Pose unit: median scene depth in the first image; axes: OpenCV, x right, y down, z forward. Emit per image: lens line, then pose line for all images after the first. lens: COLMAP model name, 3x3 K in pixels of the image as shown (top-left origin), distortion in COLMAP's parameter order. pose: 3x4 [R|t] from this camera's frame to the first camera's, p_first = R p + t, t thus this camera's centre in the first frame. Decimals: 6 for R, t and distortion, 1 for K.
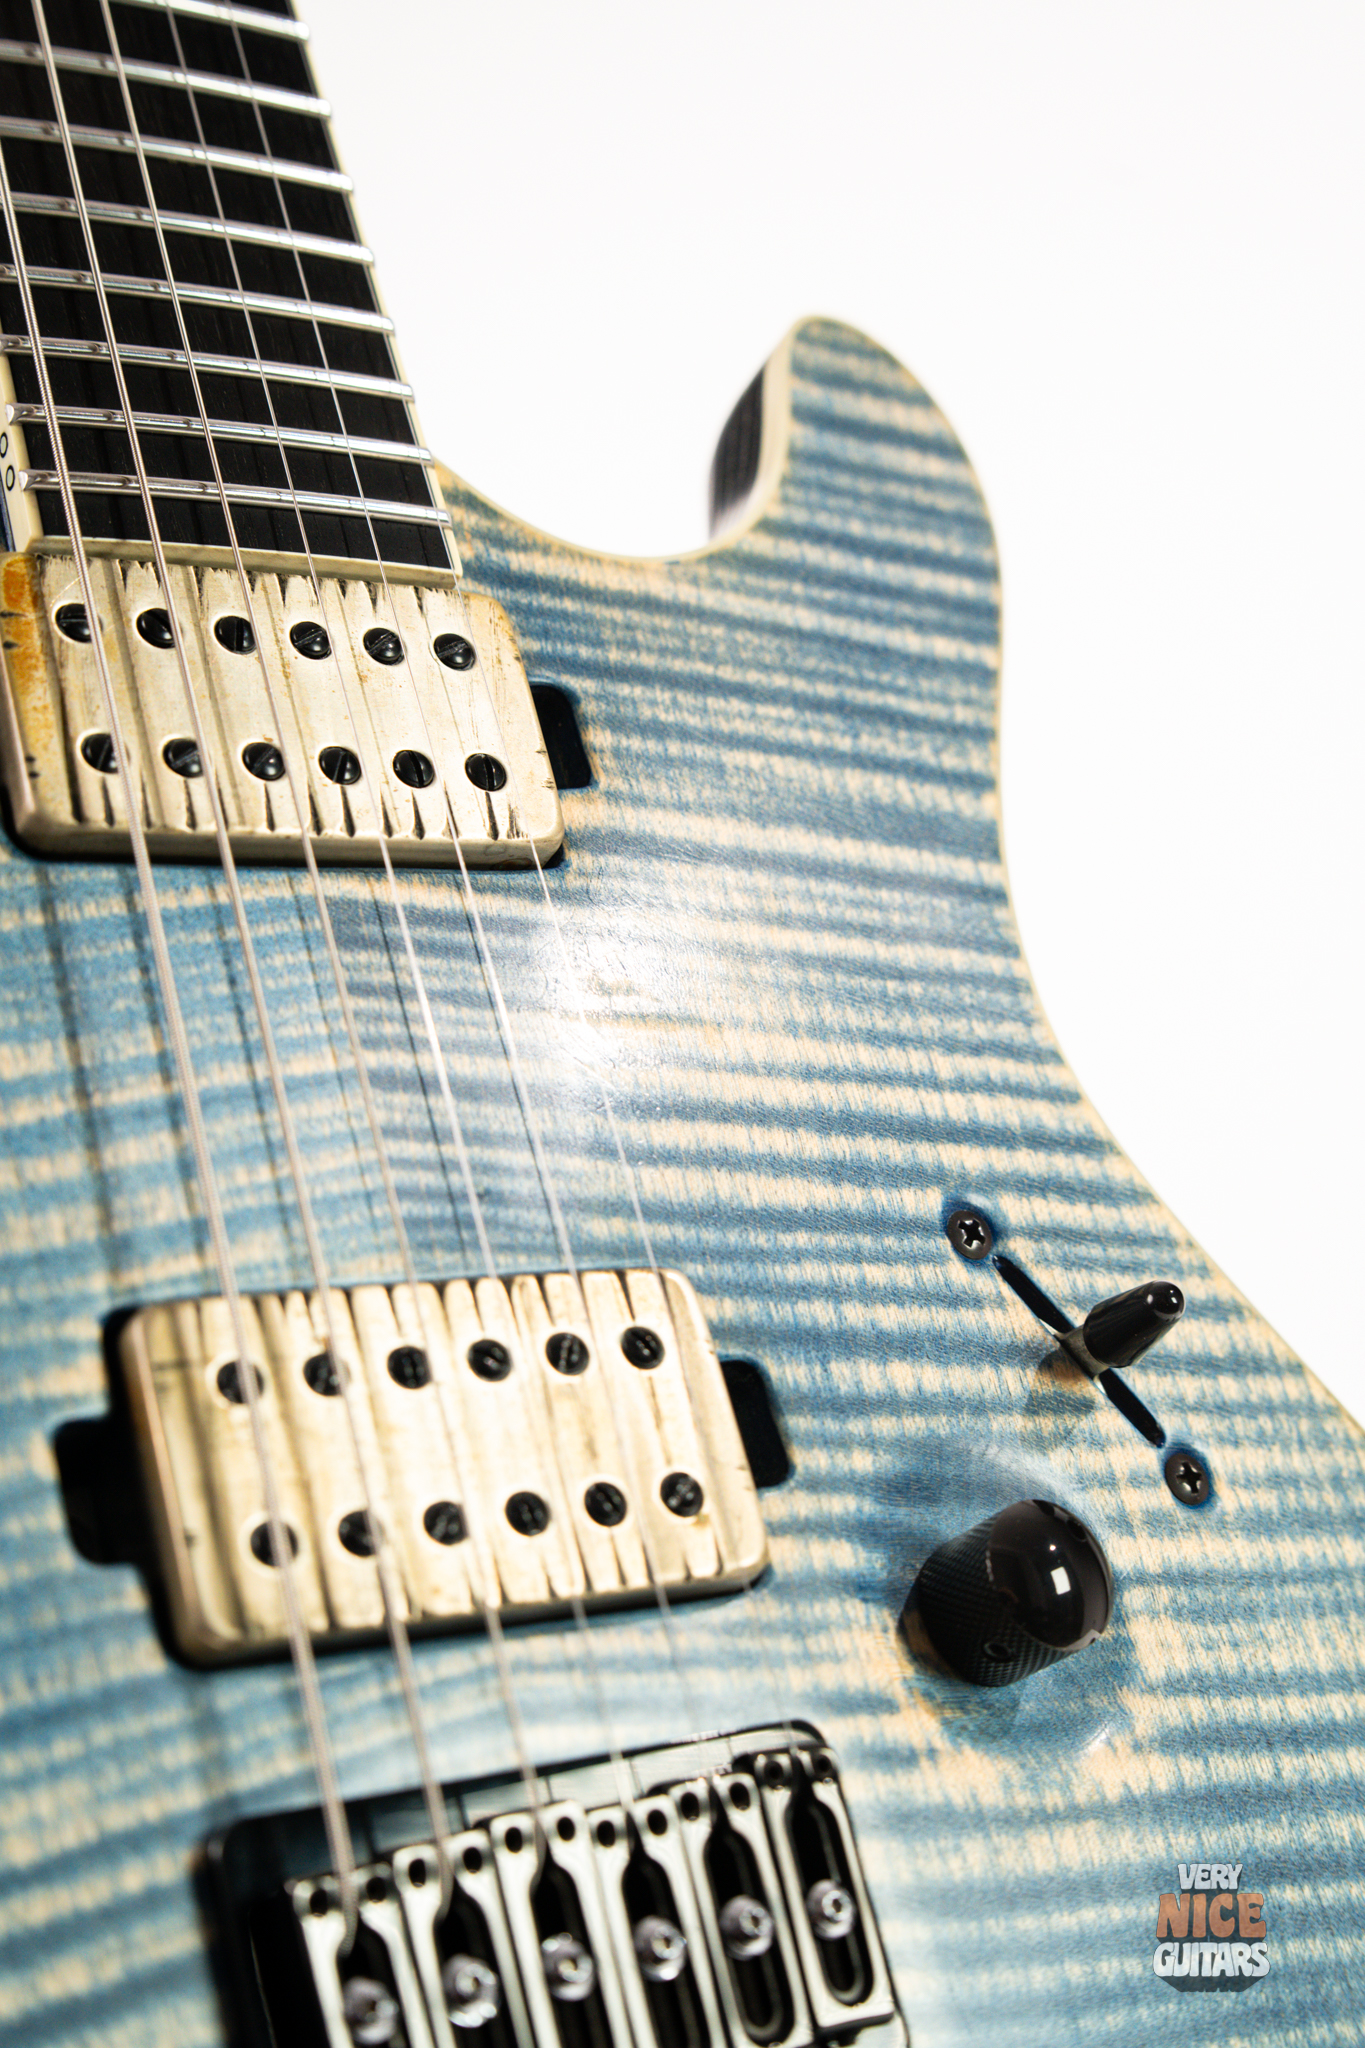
lens RADIAL K [[2950.7, 0, 711.4], [0, 2950.7, 1021.5], [0, 0, 1]] dist [0.070775, -0.126398]
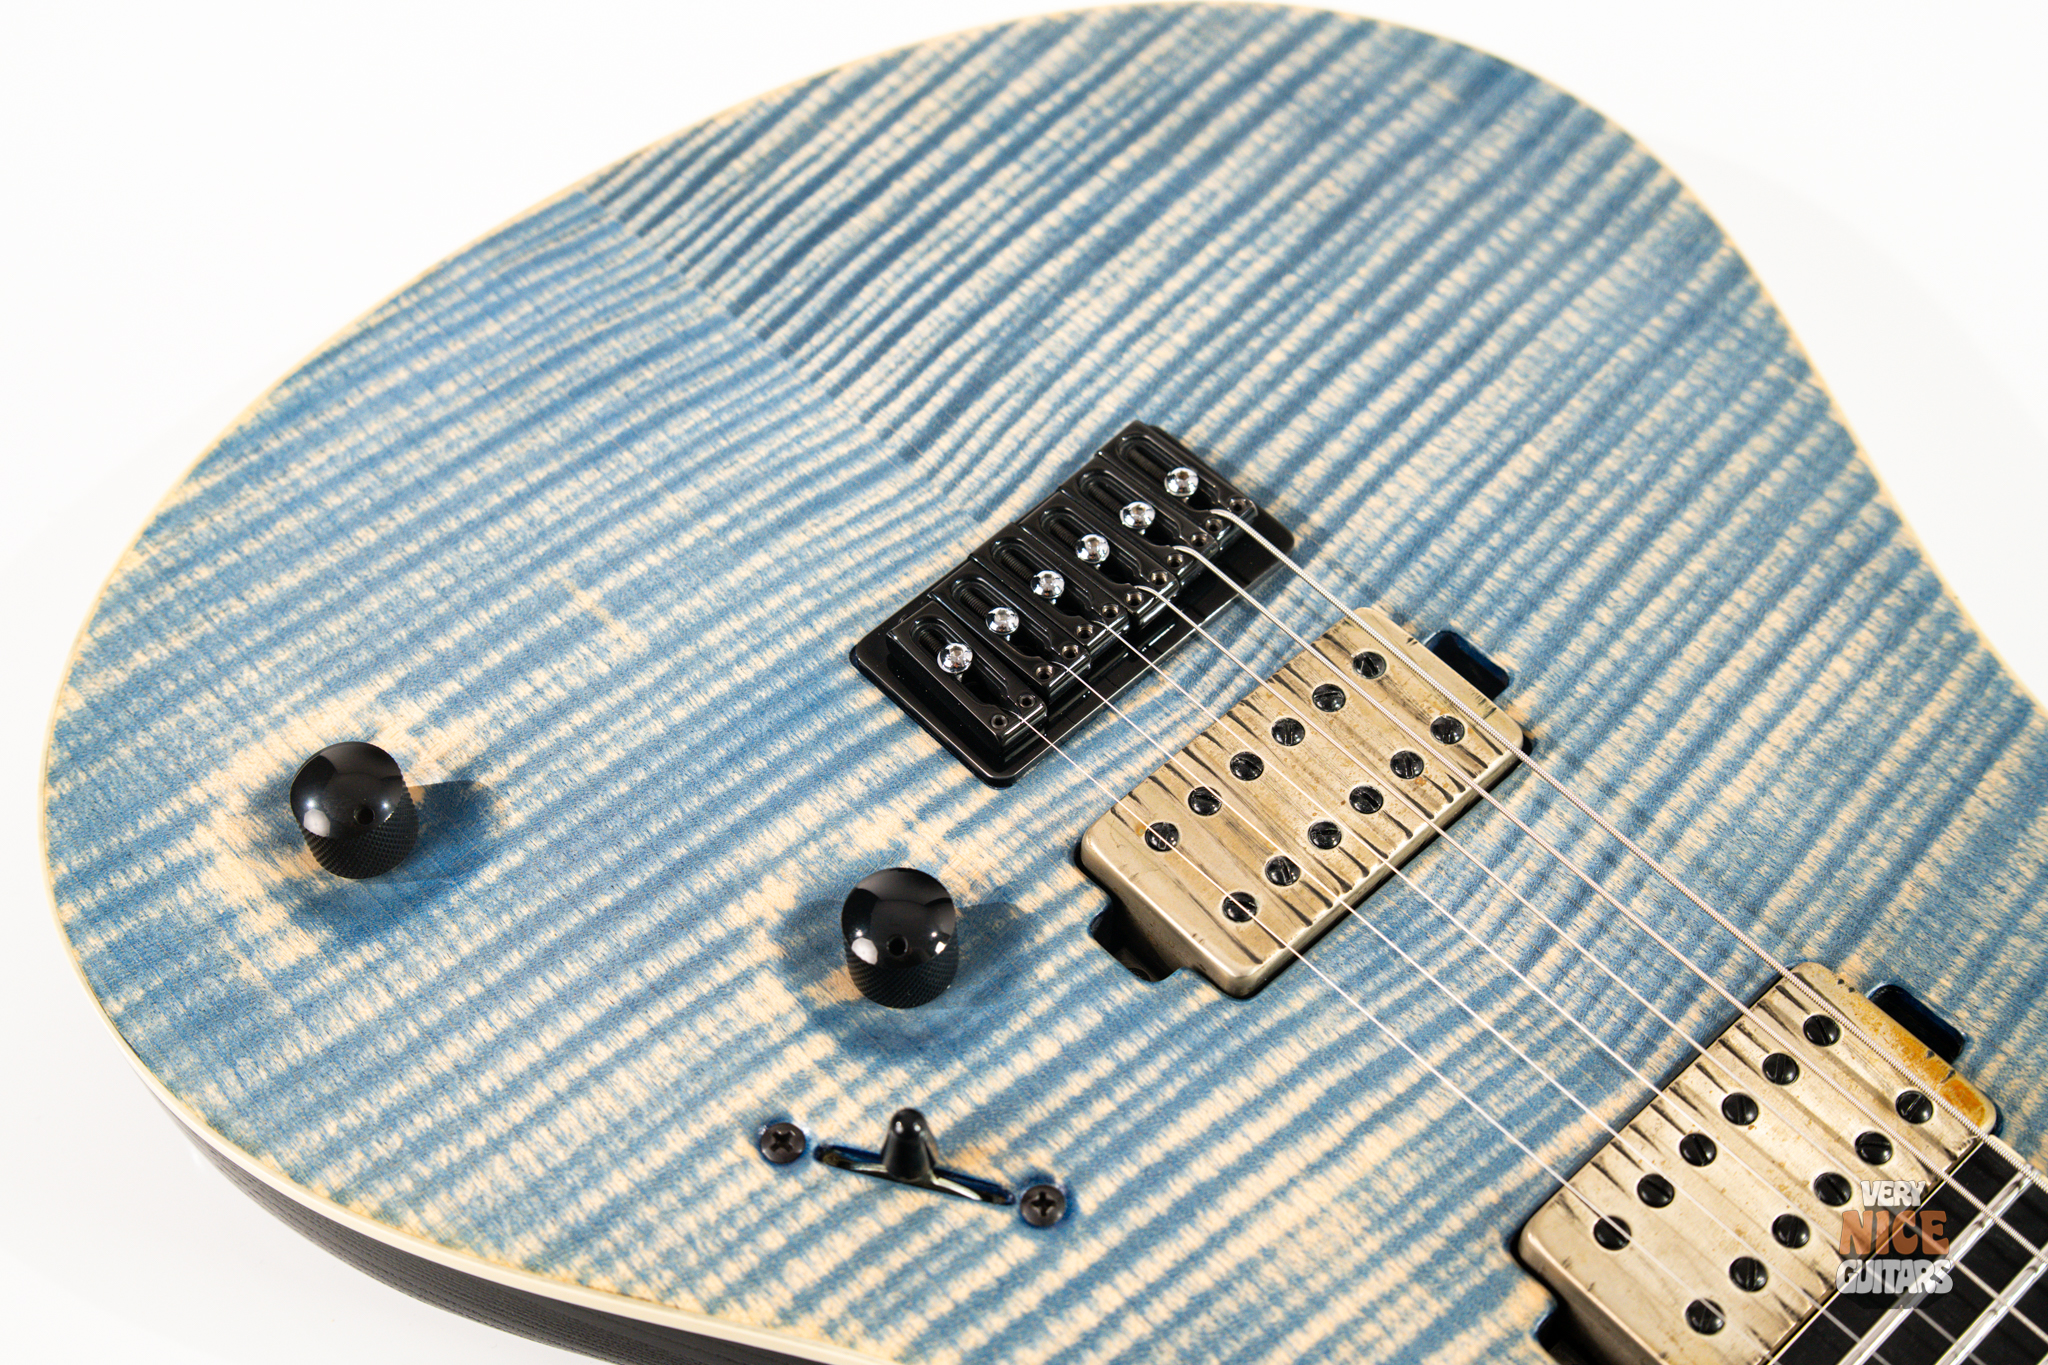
lens RADIAL K [[2886.9, 0, 1023.2], [0, 2886.9, 683.4], [0, 0, 1]] dist [0.082686, -0.229161]
pose [[-0.785307, 0.056083, -0.616561, 0.783092], [-0.603457, -0.291837, 0.742072, -0.710602], [-0.138317, 0.954822, 0.263025, 0.482246]]
